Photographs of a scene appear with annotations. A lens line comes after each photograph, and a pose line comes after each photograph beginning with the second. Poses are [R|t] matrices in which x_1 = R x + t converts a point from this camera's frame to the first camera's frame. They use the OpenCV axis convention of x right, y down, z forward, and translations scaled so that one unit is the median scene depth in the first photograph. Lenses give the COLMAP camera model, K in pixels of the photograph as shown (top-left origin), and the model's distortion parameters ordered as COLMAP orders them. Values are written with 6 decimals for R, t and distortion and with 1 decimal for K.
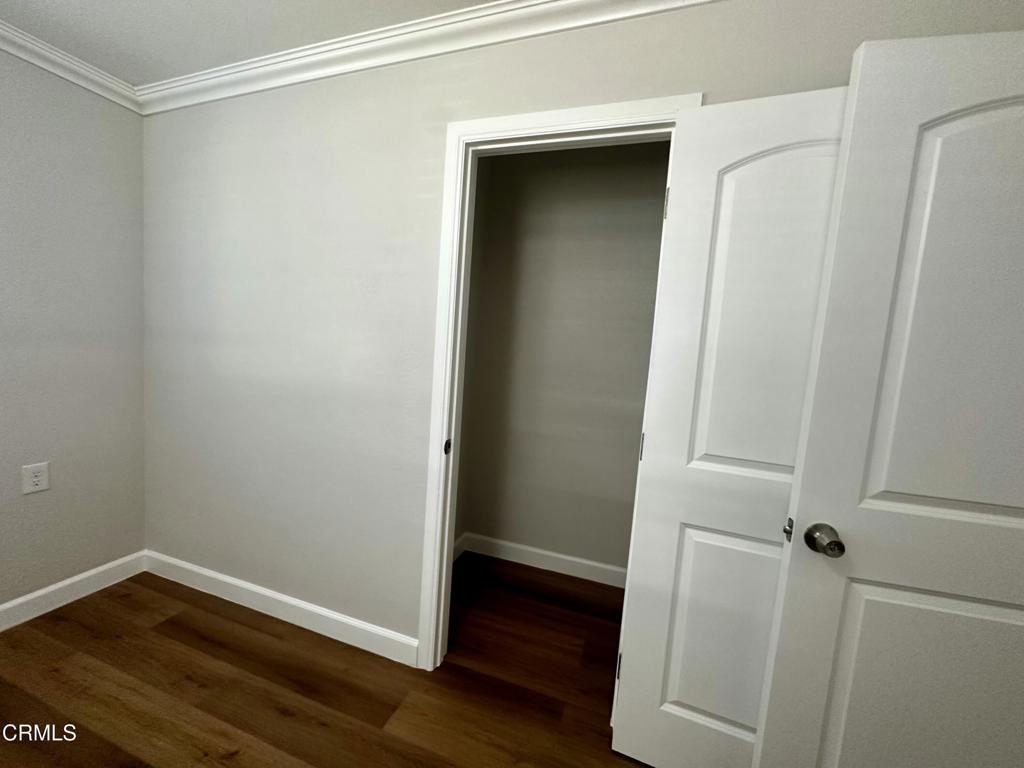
lens RADIAL K [[411.8, 0, 513.8], [0, 411.8, 384.4], [0, 0, 1]] dist [0.002061, 0.000829]
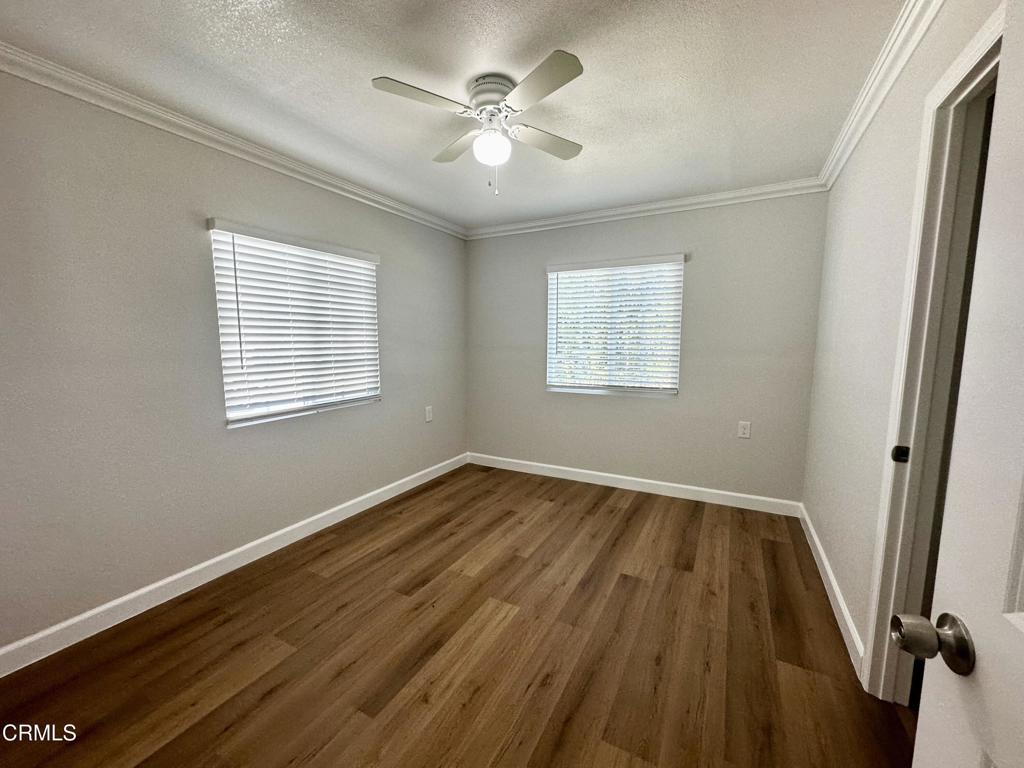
lens RADIAL K [[411.8, 0, 514.1], [0, 411.8, 382.3], [0, 0, 1]] dist [0.002061, 0.000829]
pose [[-0.142819, 0.036816, -0.989064, 0.856697], [-0.102051, 0.993434, 0.051715, 0.036626], [0.984474, 0.108321, -0.138124, 0.283040]]
